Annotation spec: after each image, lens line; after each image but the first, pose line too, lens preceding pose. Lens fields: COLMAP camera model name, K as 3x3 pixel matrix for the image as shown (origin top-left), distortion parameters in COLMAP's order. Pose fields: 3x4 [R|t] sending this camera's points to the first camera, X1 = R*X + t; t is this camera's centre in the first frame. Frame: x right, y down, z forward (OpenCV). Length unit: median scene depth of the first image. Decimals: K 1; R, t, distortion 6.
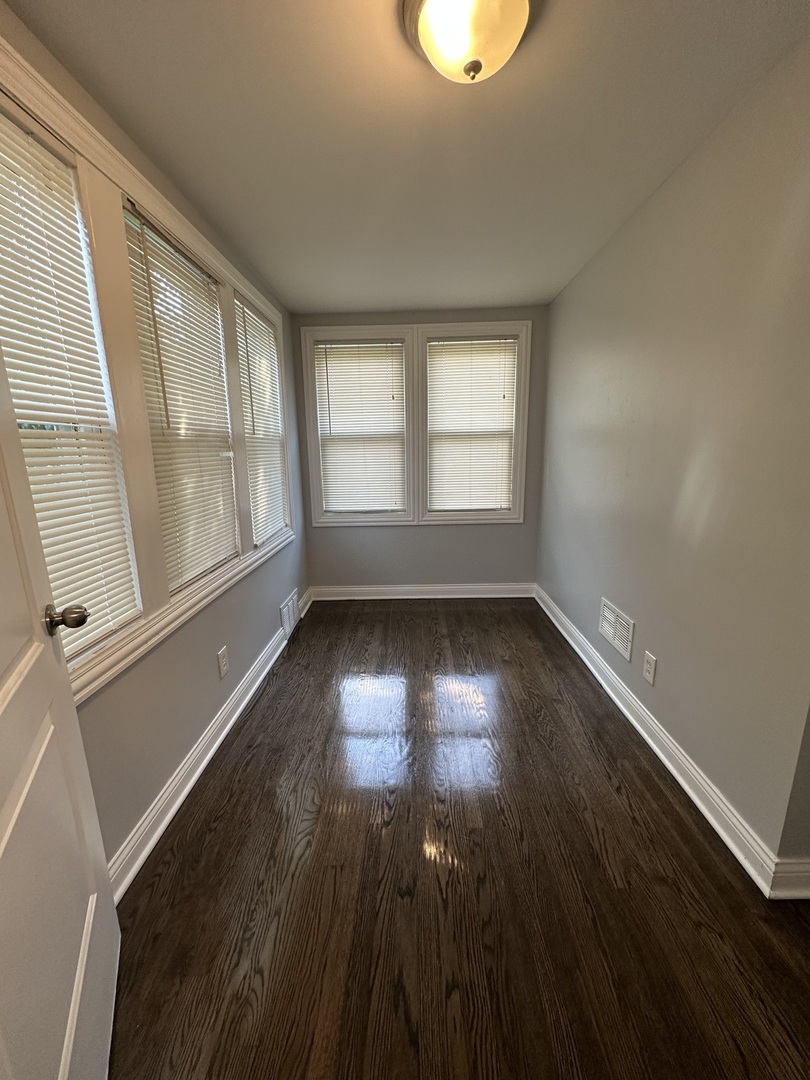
lens RADIAL K [[431.0, 0, 404.5], [0, 431.0, 539.5], [0, 0, 1]] dist [-0.001736, 0.000401]
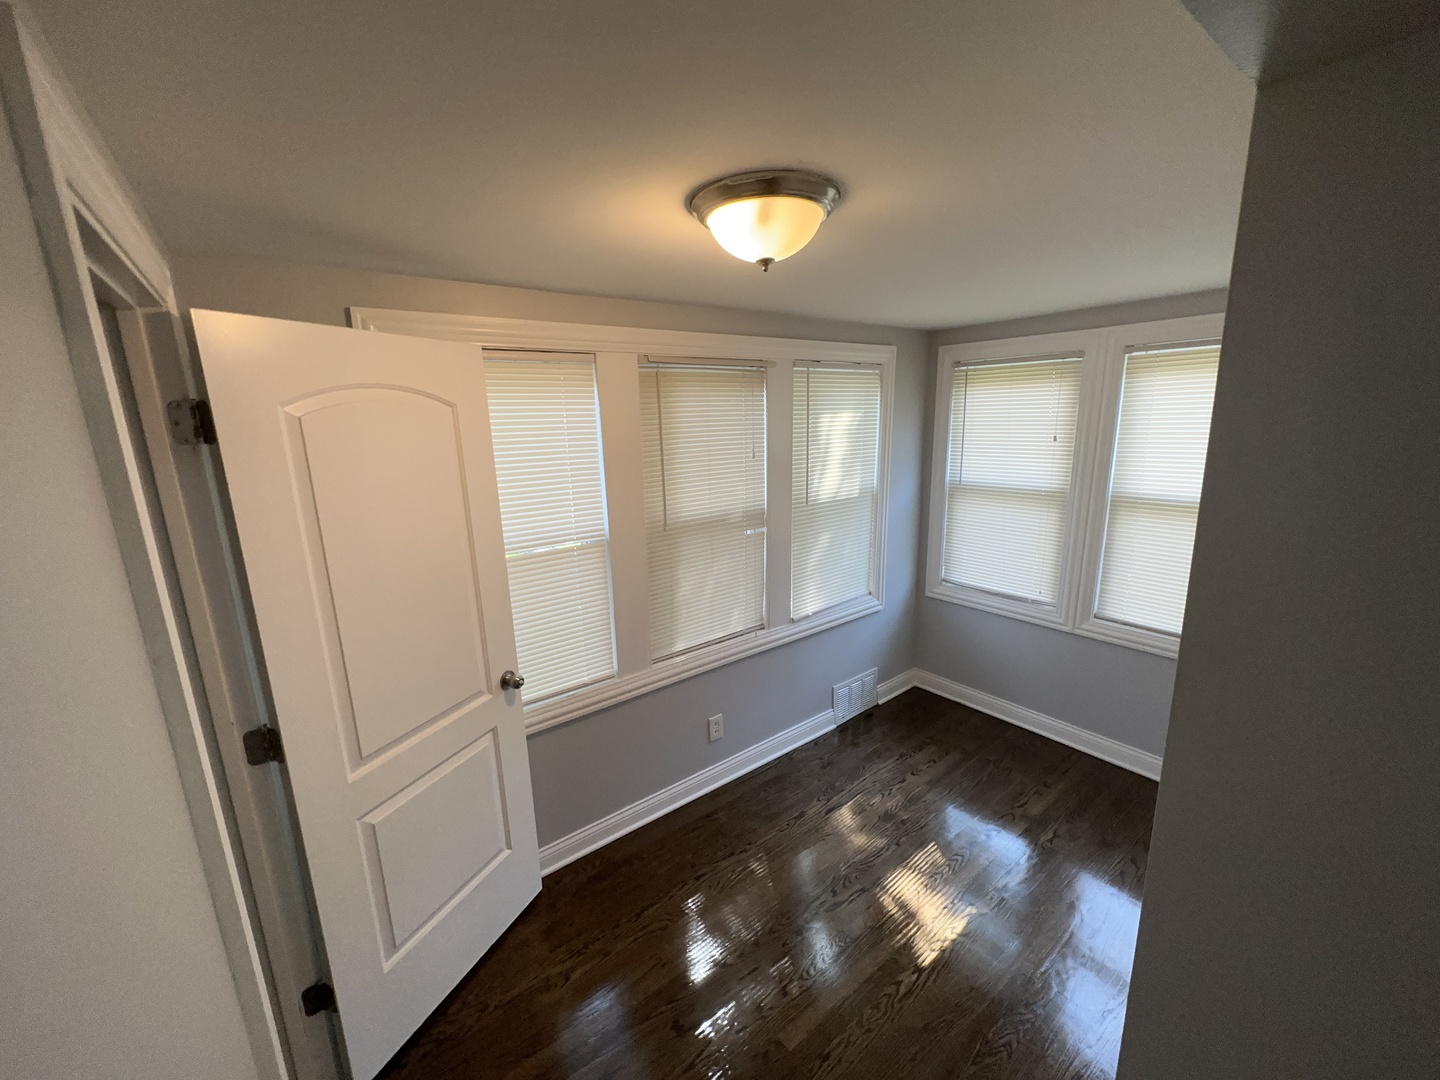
lens RADIAL K [[574.7, 0, 721.0], [0, 574.7, 540.5], [0, 0, 1]] dist [-0.001736, 0.000401]
pose [[0.626450, 0.168745, -0.760977, 0.366588], [-0.148882, 0.984215, 0.095685, -0.191947], [0.765111, 0.053353, 0.641684, 0.051959]]
